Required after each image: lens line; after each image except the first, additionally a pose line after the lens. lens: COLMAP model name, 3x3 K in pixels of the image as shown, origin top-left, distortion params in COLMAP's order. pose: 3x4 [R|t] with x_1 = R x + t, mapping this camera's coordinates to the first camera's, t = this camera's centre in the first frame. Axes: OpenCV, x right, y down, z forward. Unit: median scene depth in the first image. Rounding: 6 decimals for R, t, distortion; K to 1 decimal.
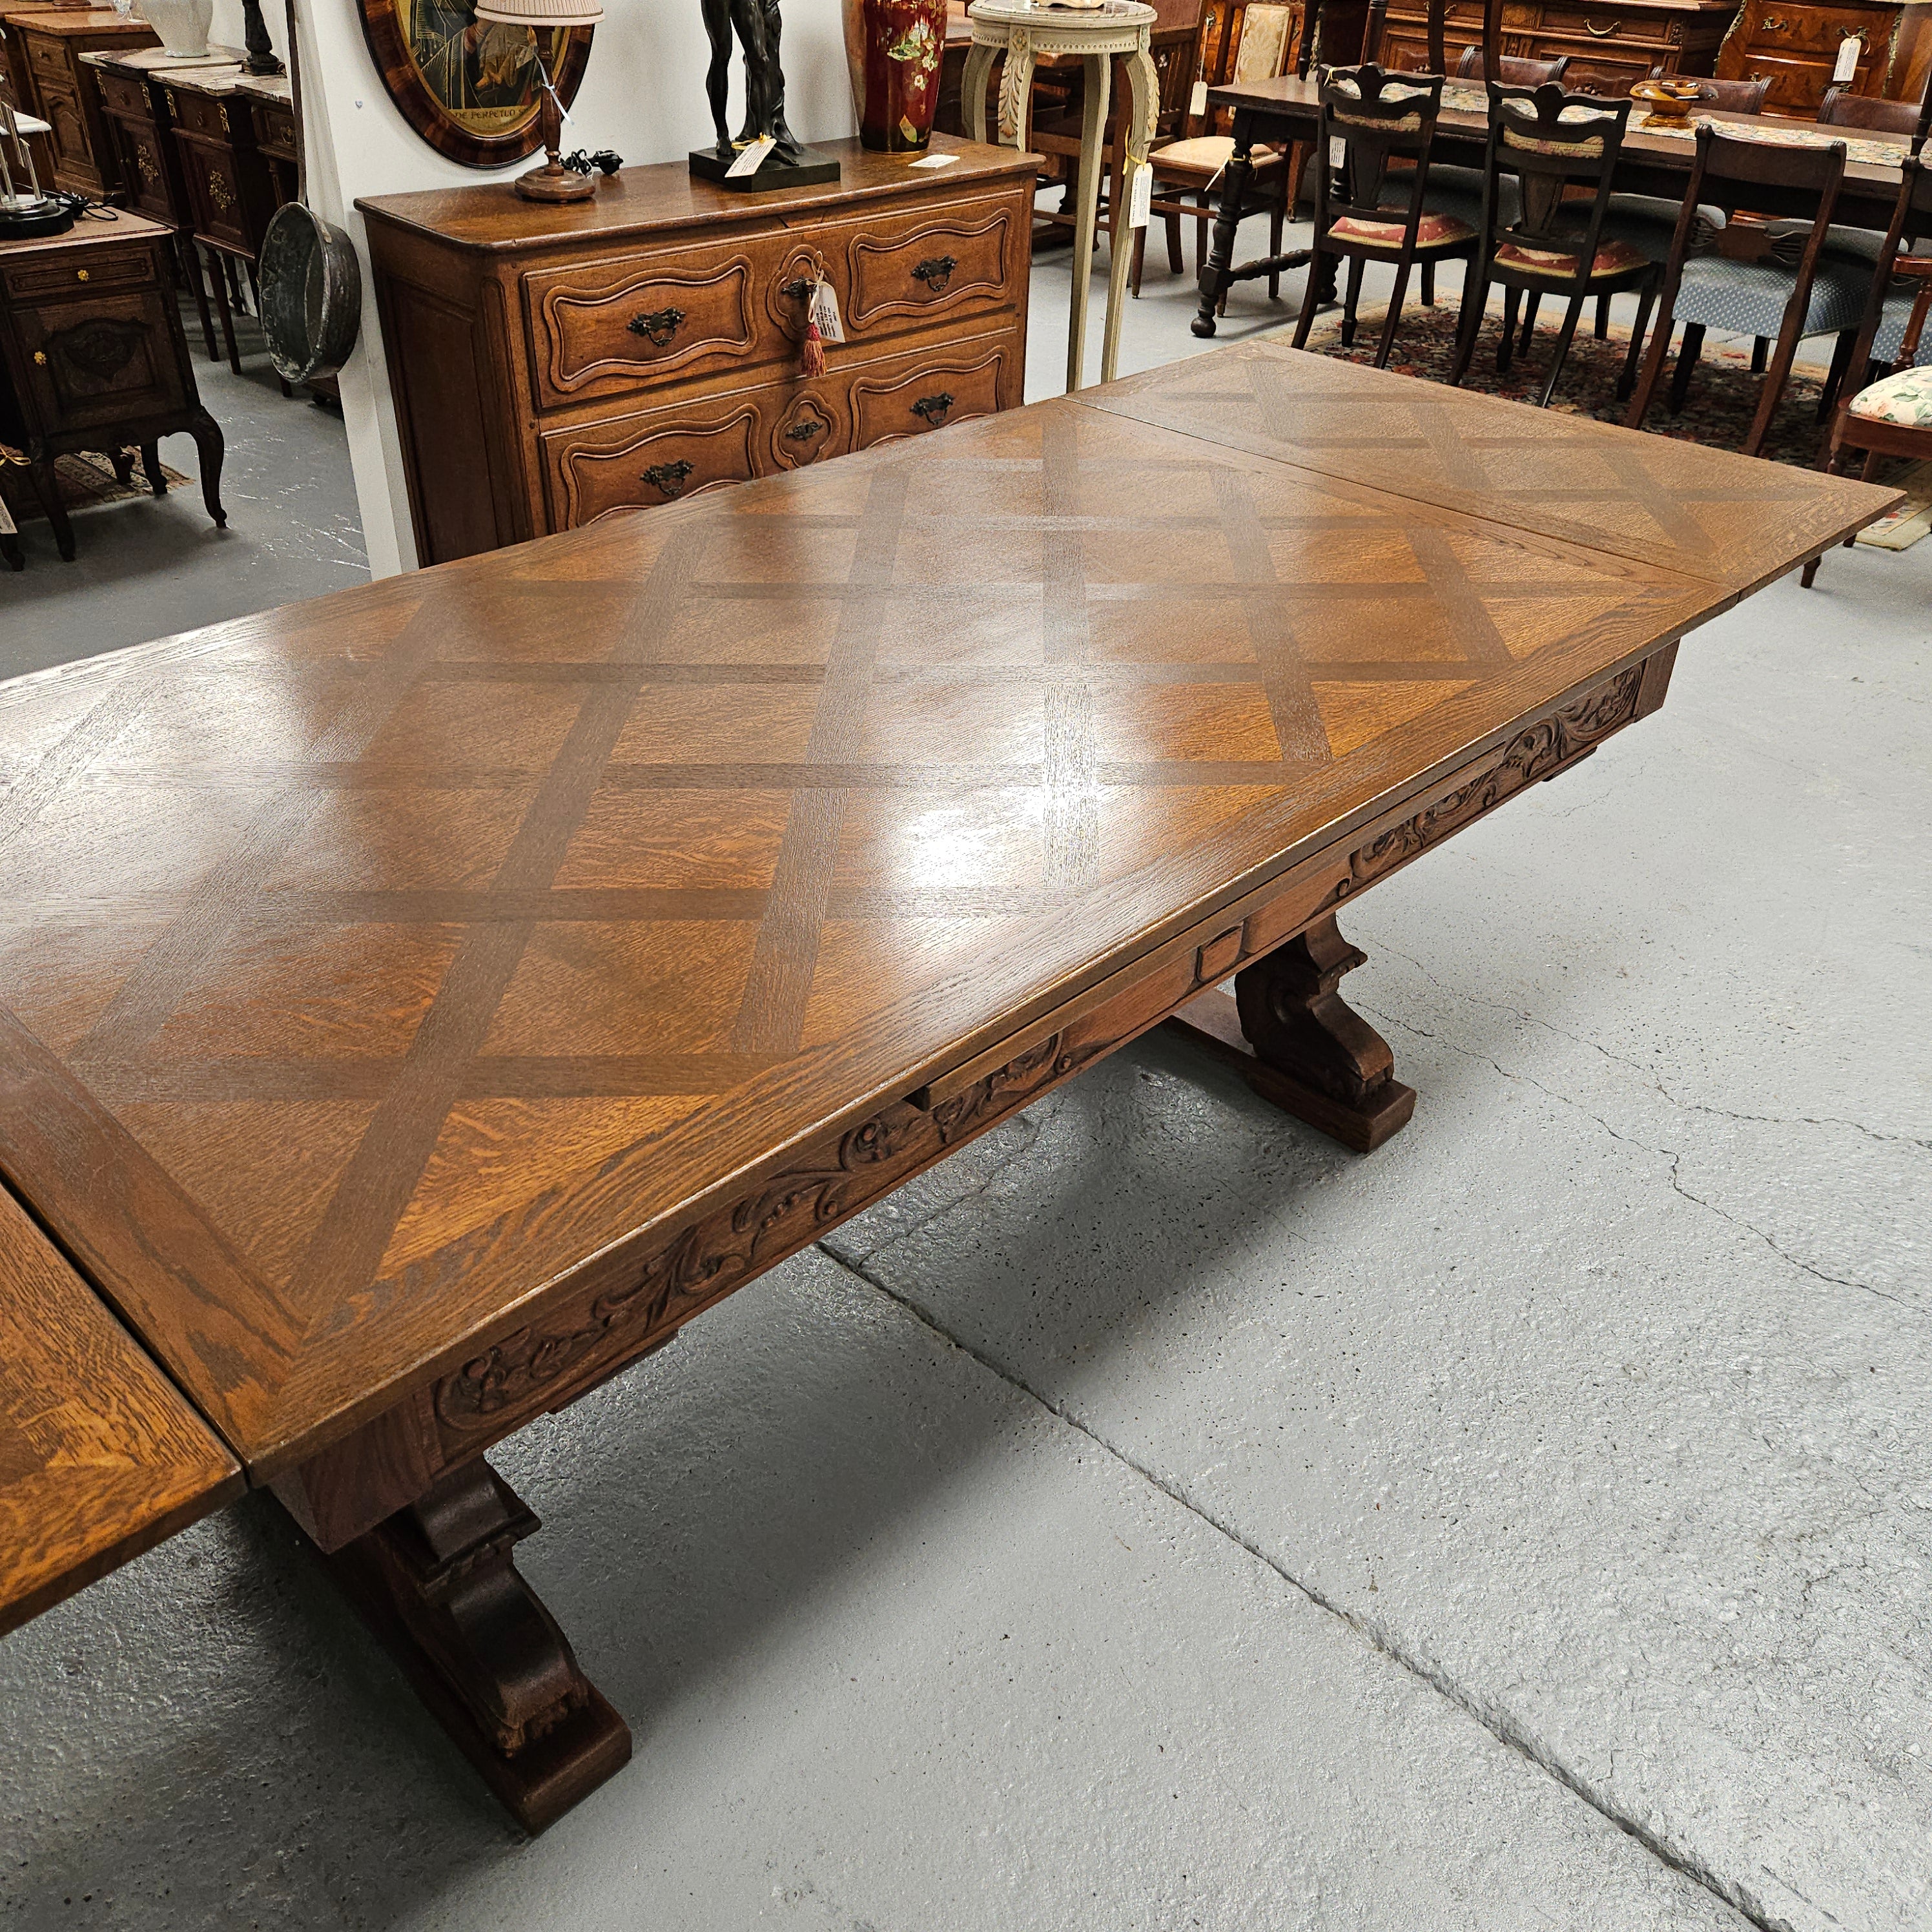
lens RADIAL K [[1733.0, 0, 956.8], [0, 1733.0, 970.5], [0, 0, 1]] dist [0.076258, -0.073569]
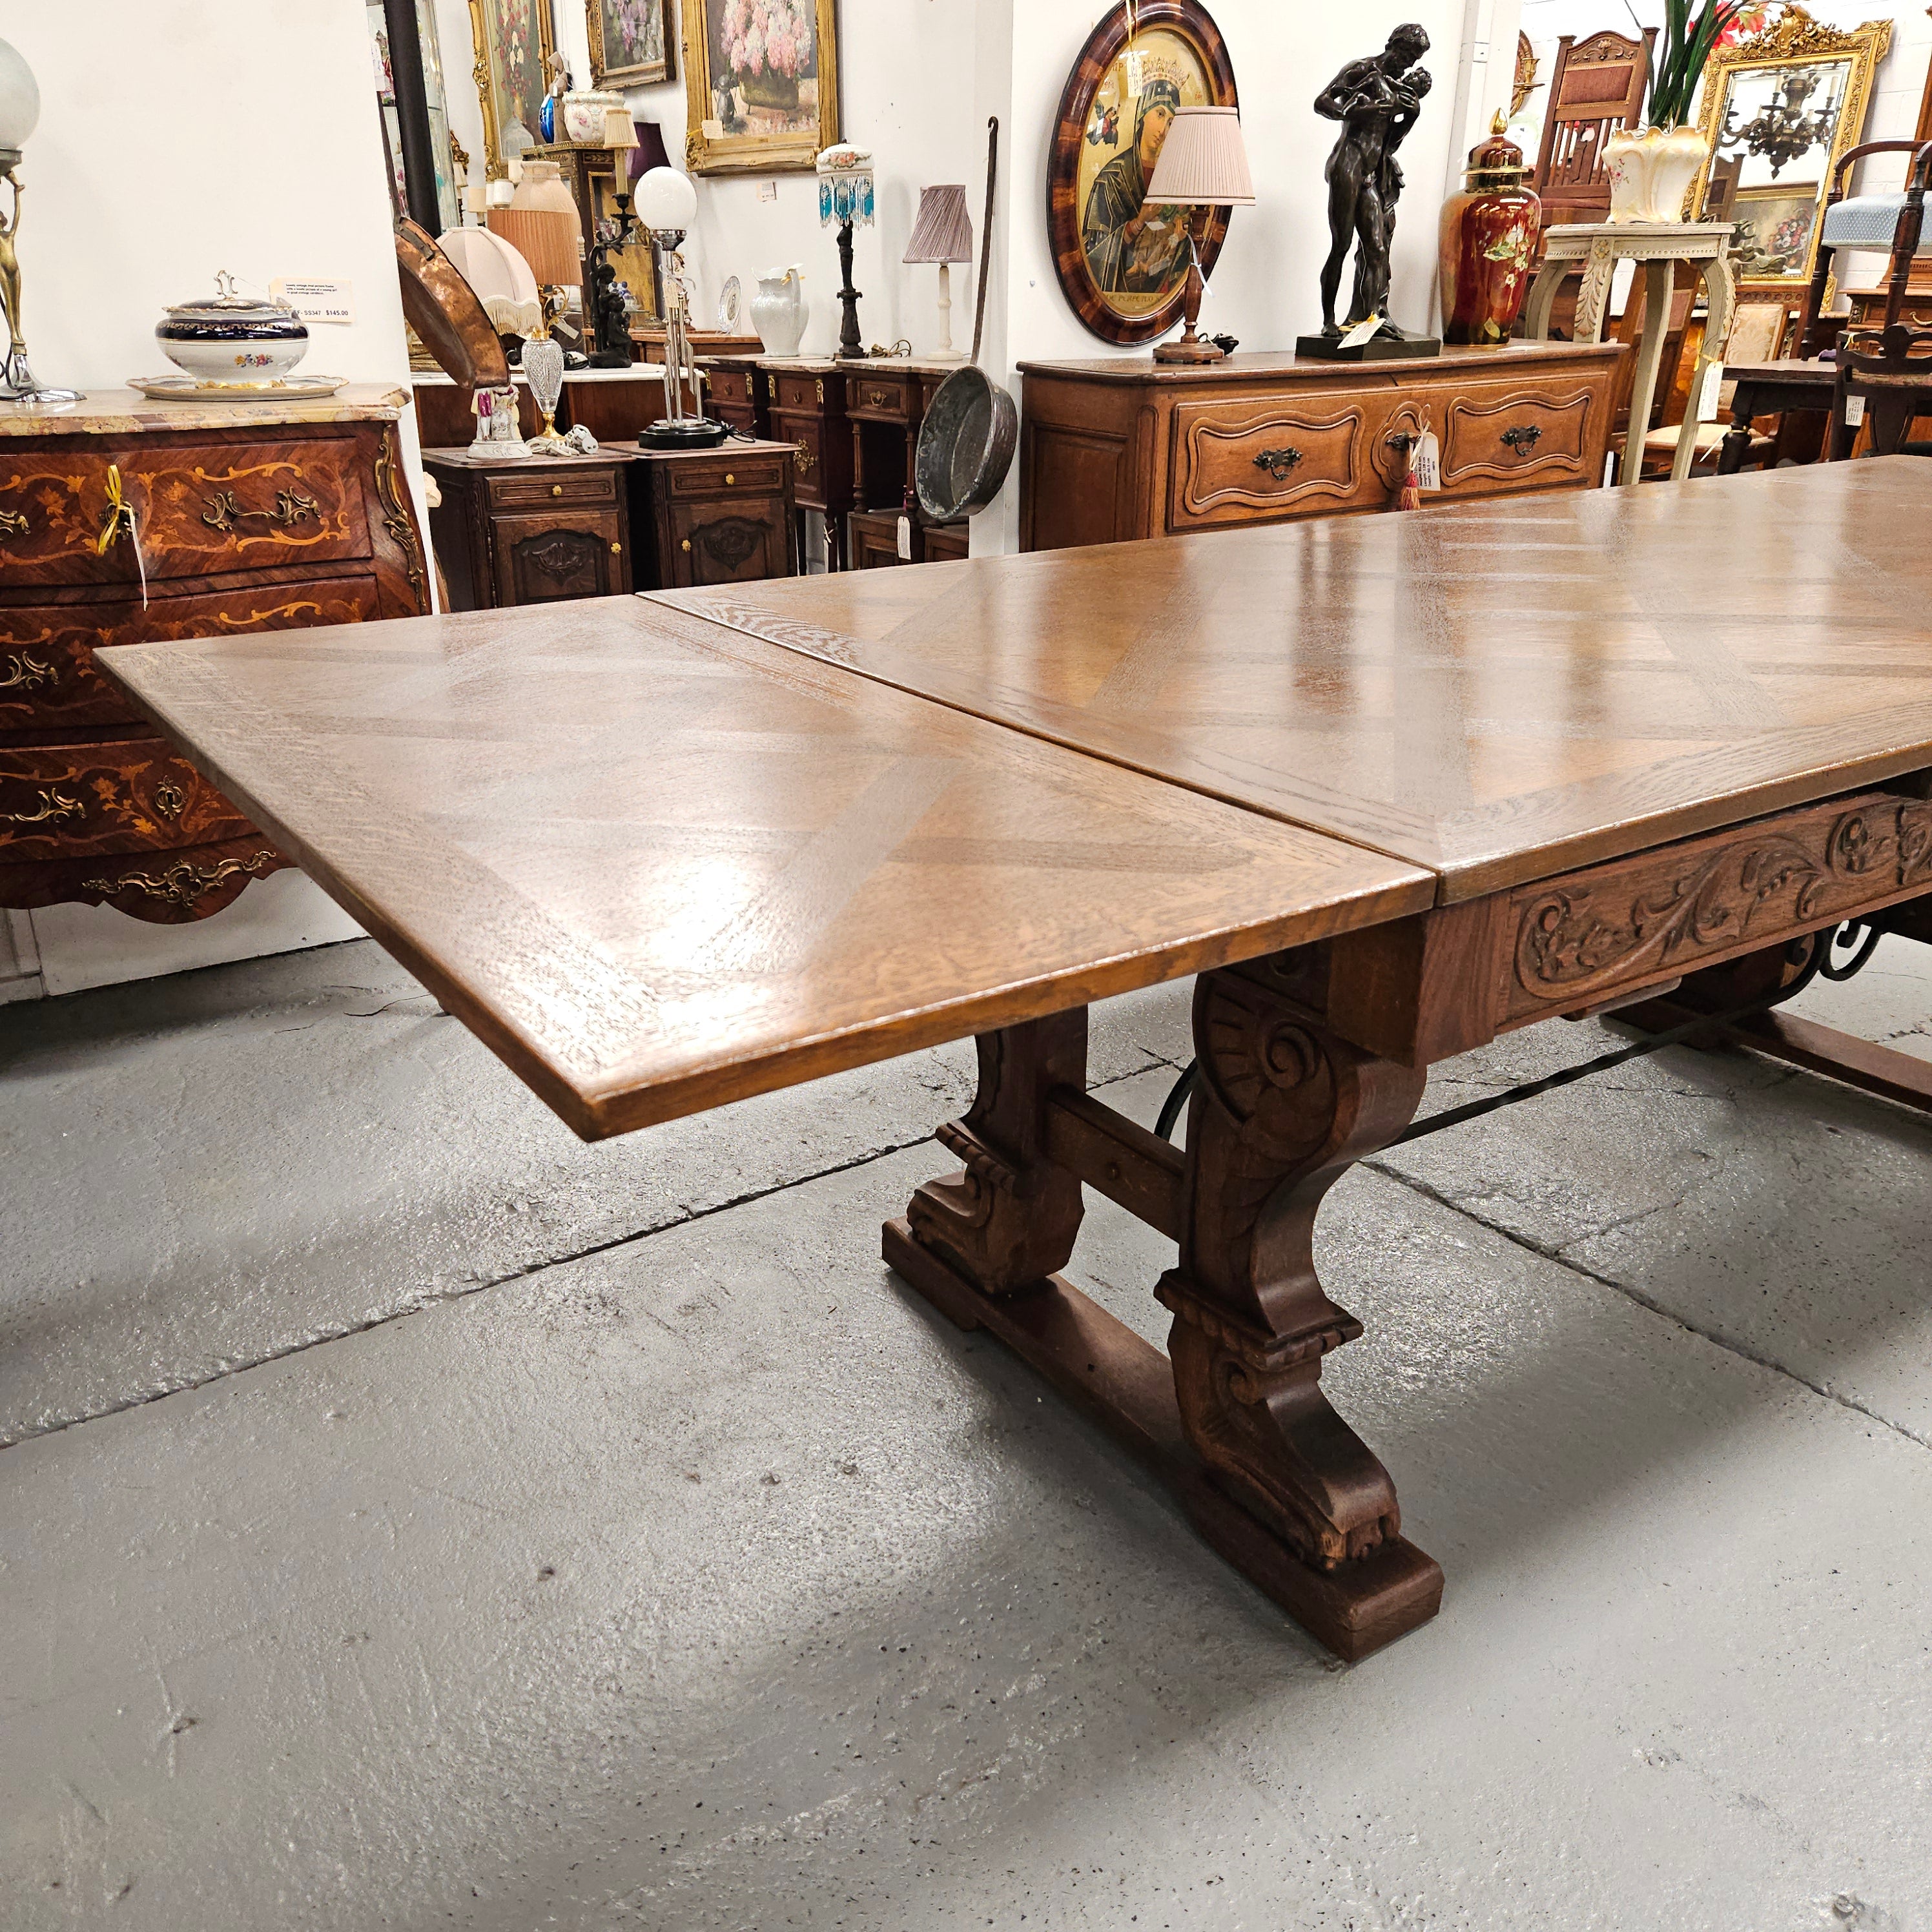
lens RADIAL K [[1733.0, 0, 928.9], [0, 1733.0, 970.2], [0, 0, 1]] dist [0.076258, -0.073569]
pose [[0.978459, 0.049812, -0.200343, -0.182626], [-0.090507, 0.975722, -0.199434, 0.211896], [0.185545, 0.213271, 0.959212, -0.013219]]
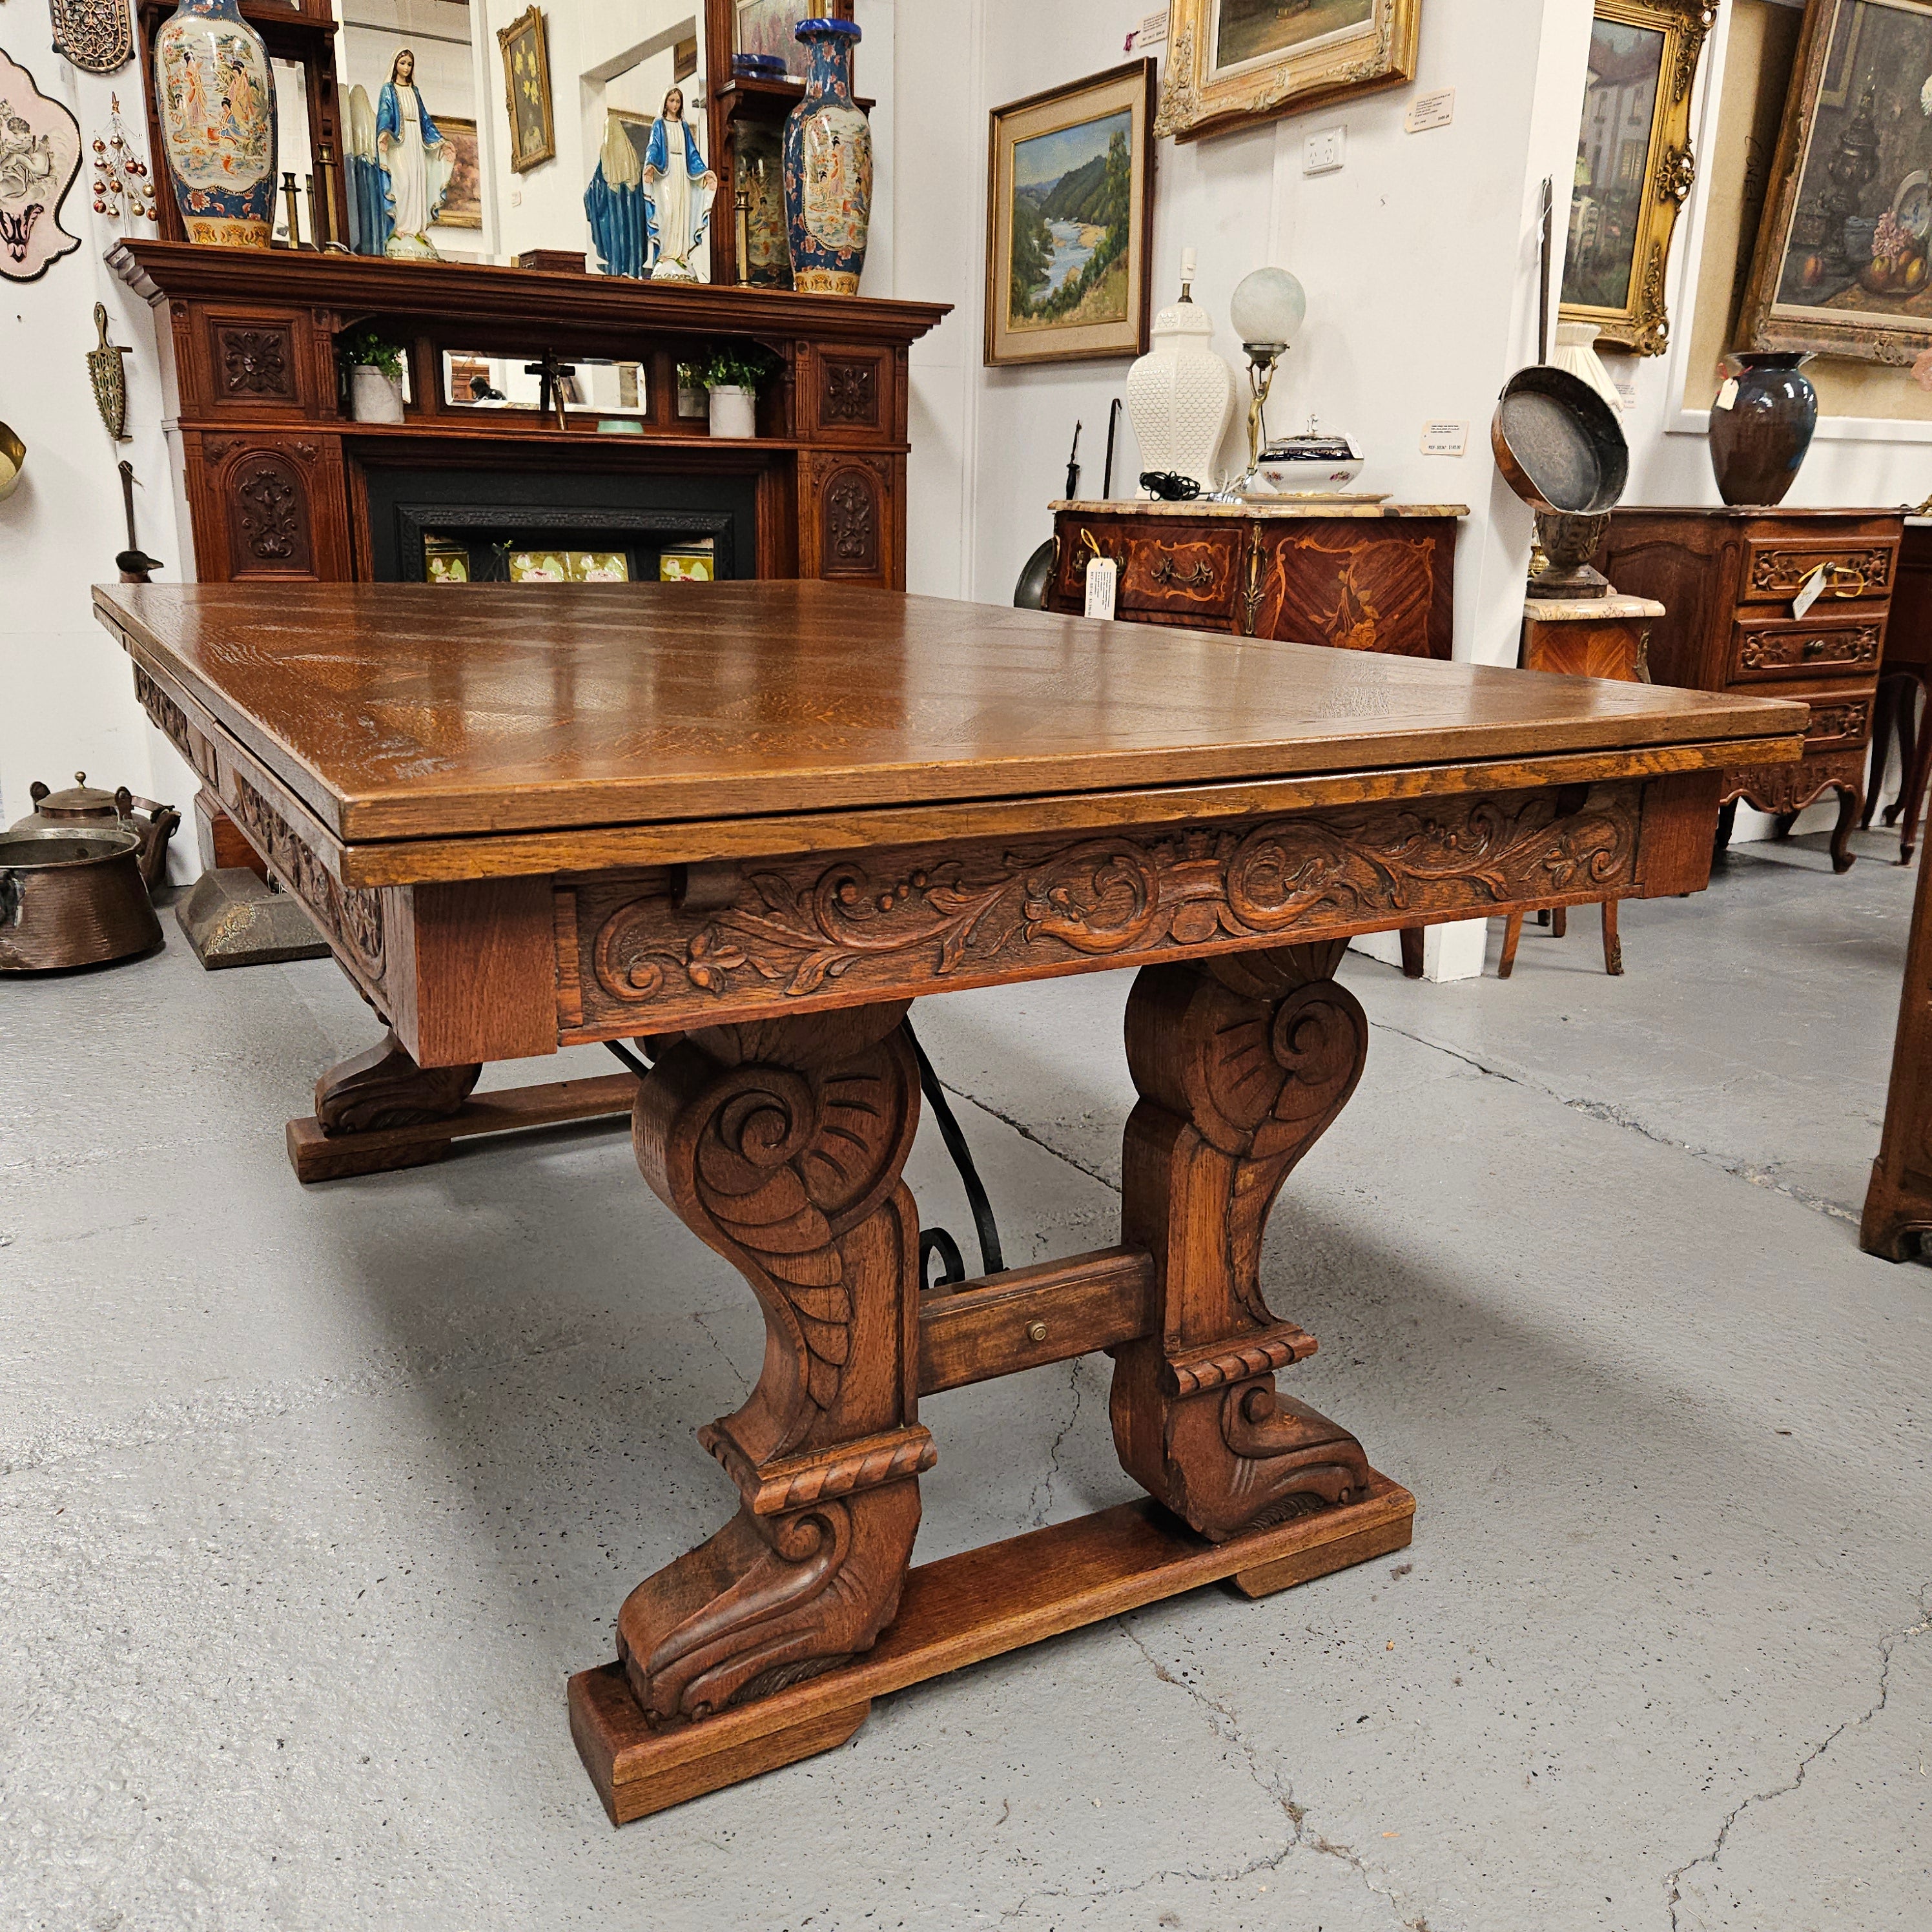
lens RADIAL K [[1740.5, 0, 951.2], [0, 1740.5, 956.3], [0, 0, 1]] dist [0.071138, -0.069088]
pose [[-0.294016, 0.214692, -0.931376, 0.642992], [-0.550211, 0.758781, 0.348597, -0.332437], [0.781551, 0.614946, -0.104968, 0.956048]]
